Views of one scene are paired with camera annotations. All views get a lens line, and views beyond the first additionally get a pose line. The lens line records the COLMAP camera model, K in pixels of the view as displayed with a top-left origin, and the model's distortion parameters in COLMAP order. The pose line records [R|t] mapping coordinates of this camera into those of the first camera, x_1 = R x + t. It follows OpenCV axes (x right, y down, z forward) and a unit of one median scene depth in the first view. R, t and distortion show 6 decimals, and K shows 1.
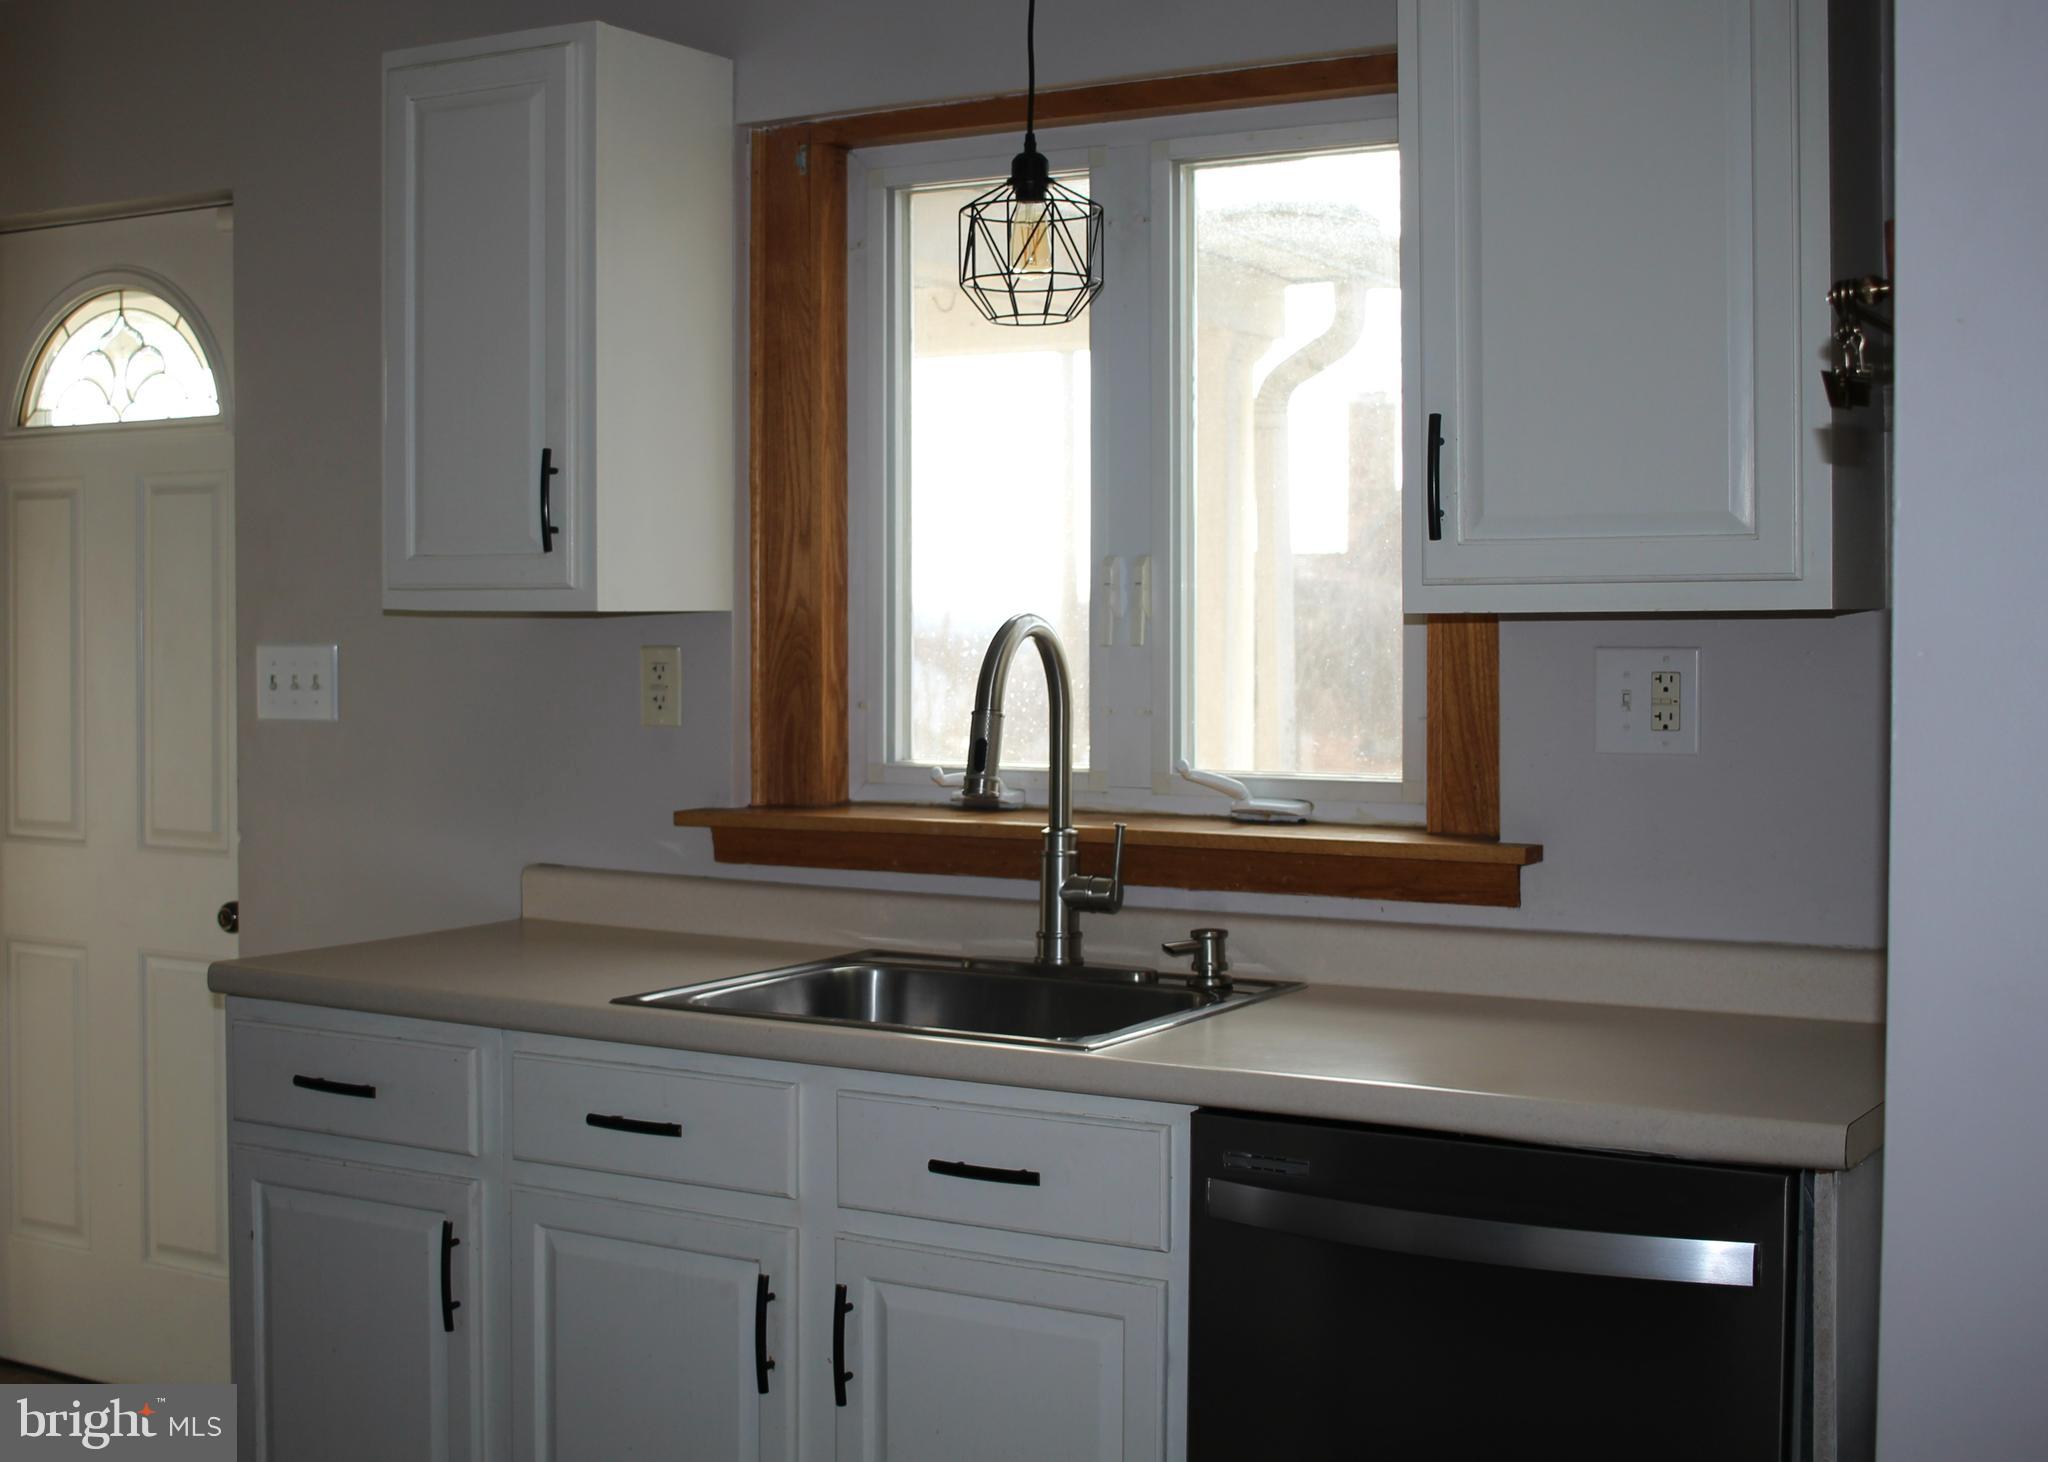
lens RADIAL K [[2985.2, 0, 1020.7], [0, 2985.2, 722.2], [0, 0, 1]] dist [-0.125126, 0.000000]
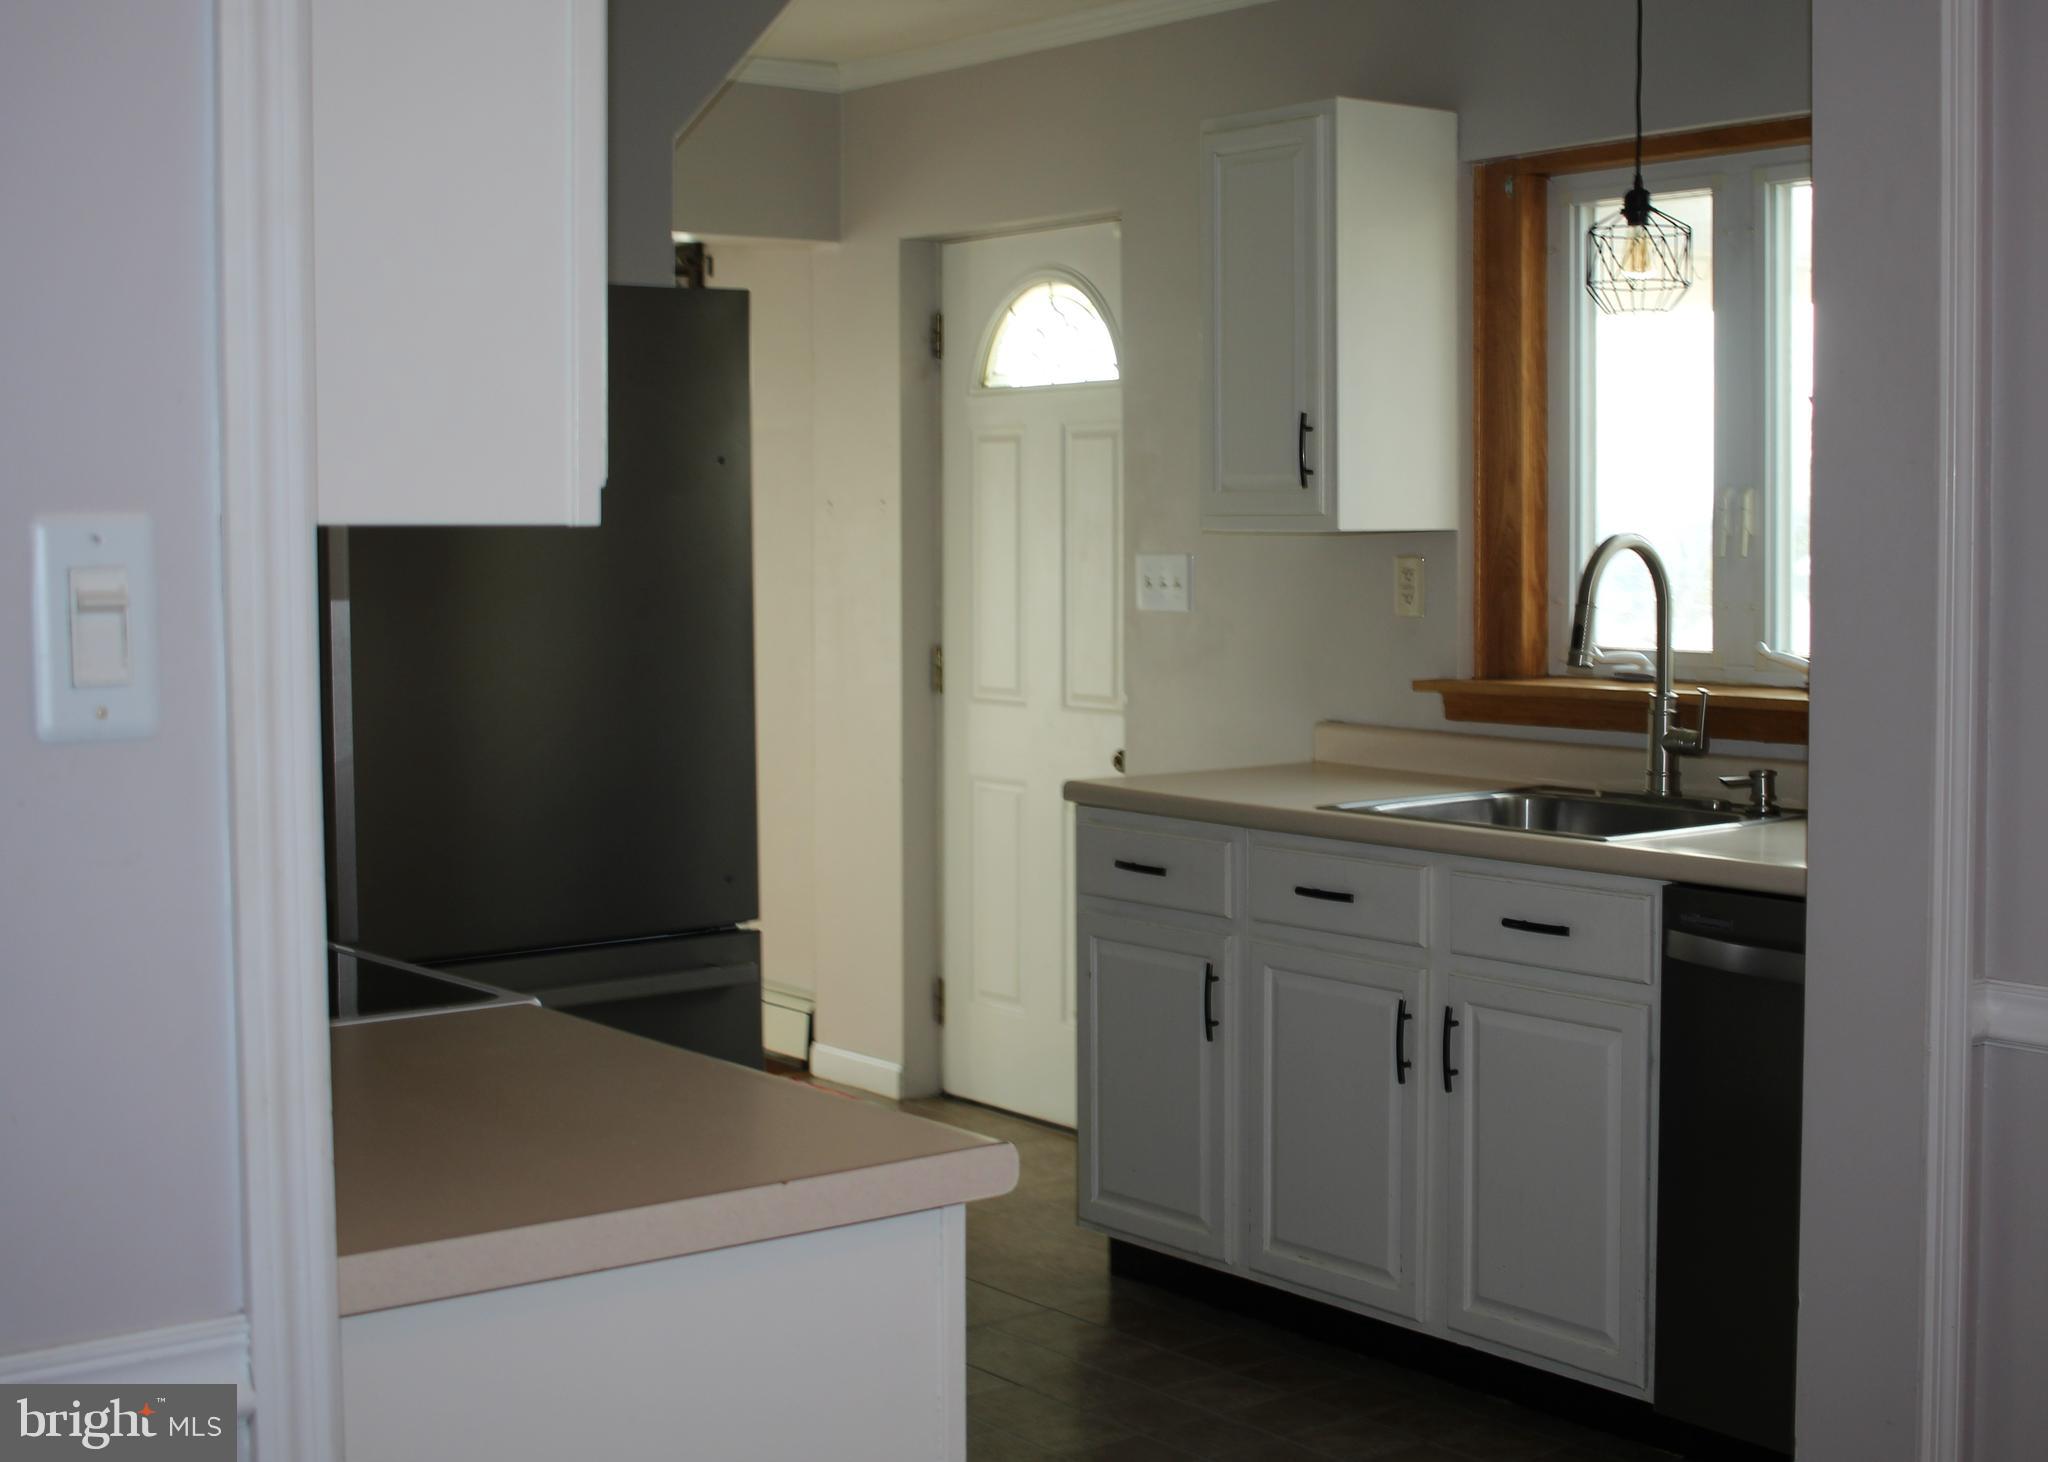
lens RADIAL K [[2985.2, 0, 1027.7], [0, 2985.2, 733.8], [0, 0, 1]] dist [-0.125126, 0.000000]
pose [[0.935413, 0.020830, -0.352942, 0.208772], [-0.008244, 0.999277, 0.037126, 0.006369], [0.353460, -0.031818, 0.934909, -0.332020]]
